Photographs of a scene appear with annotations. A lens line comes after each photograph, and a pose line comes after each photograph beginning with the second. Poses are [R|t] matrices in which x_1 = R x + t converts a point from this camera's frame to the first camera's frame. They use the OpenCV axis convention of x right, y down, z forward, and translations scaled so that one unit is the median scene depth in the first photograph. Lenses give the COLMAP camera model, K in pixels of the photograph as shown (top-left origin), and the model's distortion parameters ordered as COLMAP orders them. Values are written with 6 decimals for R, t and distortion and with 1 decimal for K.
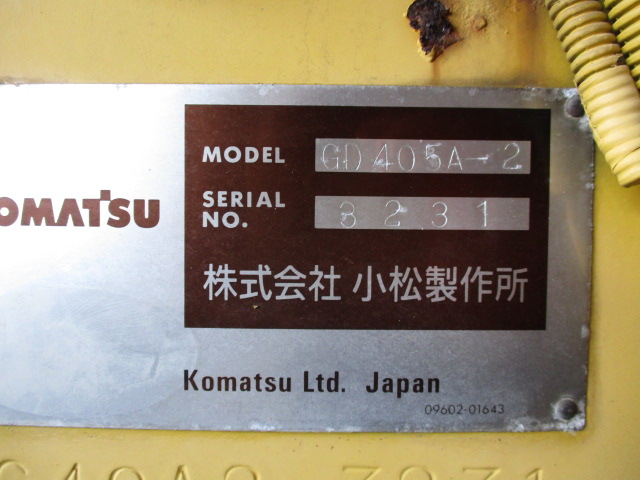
lens RADIAL K [[531.8, 0, 320.0], [0, 531.8, 240.0], [0, 0, 1]] dist [-0.030437, 0.011304]
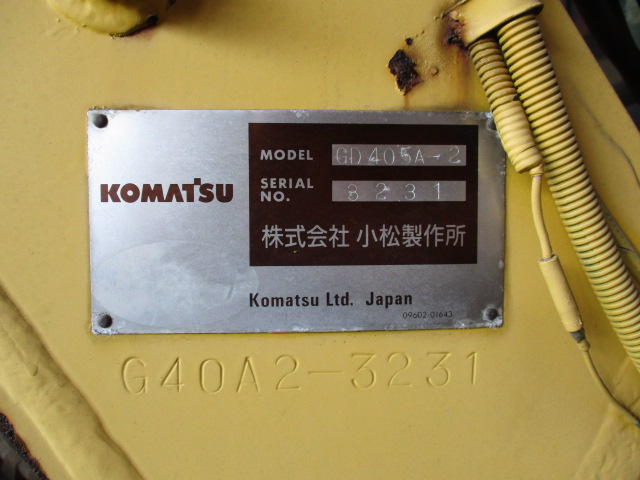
lens RADIAL K [[531.8, 0, 320.0], [0, 531.8, 240.0], [0, 0, 1]] dist [-0.030437, 0.011304]
pose [[0.997751, -0.016923, 0.064857, -0.149516], [0.016084, 0.999780, 0.013444, 0.070430], [-0.065071, -0.012371, 0.997804, -0.568877]]
